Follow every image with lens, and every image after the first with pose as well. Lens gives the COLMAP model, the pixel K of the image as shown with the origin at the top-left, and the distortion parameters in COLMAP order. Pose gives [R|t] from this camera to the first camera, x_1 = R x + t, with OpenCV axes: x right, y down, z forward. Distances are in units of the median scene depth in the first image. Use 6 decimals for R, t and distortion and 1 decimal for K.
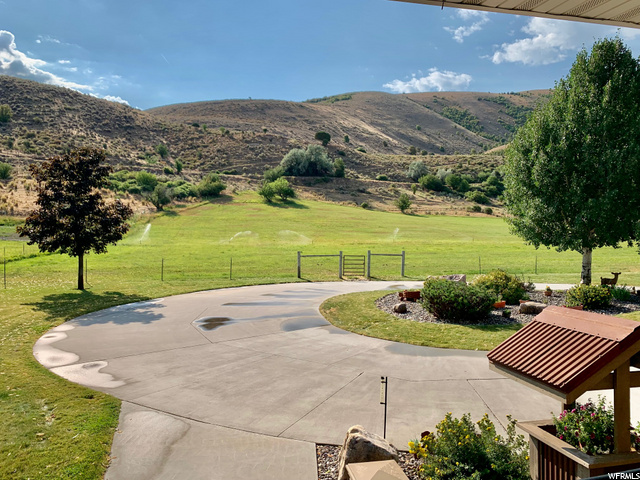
lens RADIAL K [[494.4, 0, 320.0], [0, 494.4, 240.0], [0, 0, 1]] dist [0.092543, -0.148560]
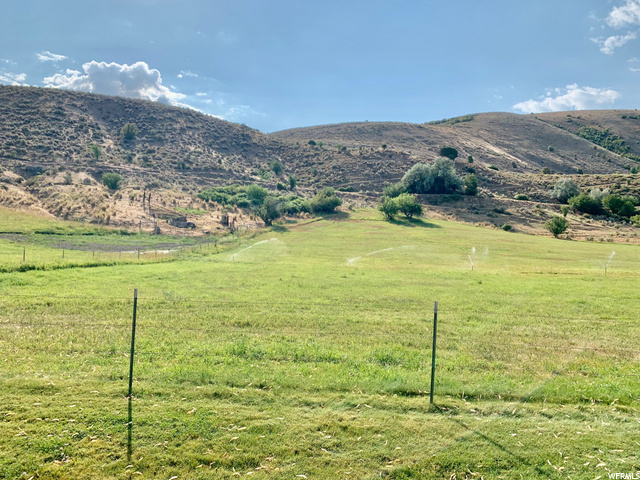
lens RADIAL K [[494.4, 0, 320.0], [0, 494.4, 240.0], [0, 0, 1]] dist [0.092543, -0.148560]
pose [[0.975403, 0.026995, -0.218771, -0.025655], [-0.038745, 0.998018, -0.049596, 0.003393], [0.216999, 0.056852, 0.974515, 0.107976]]
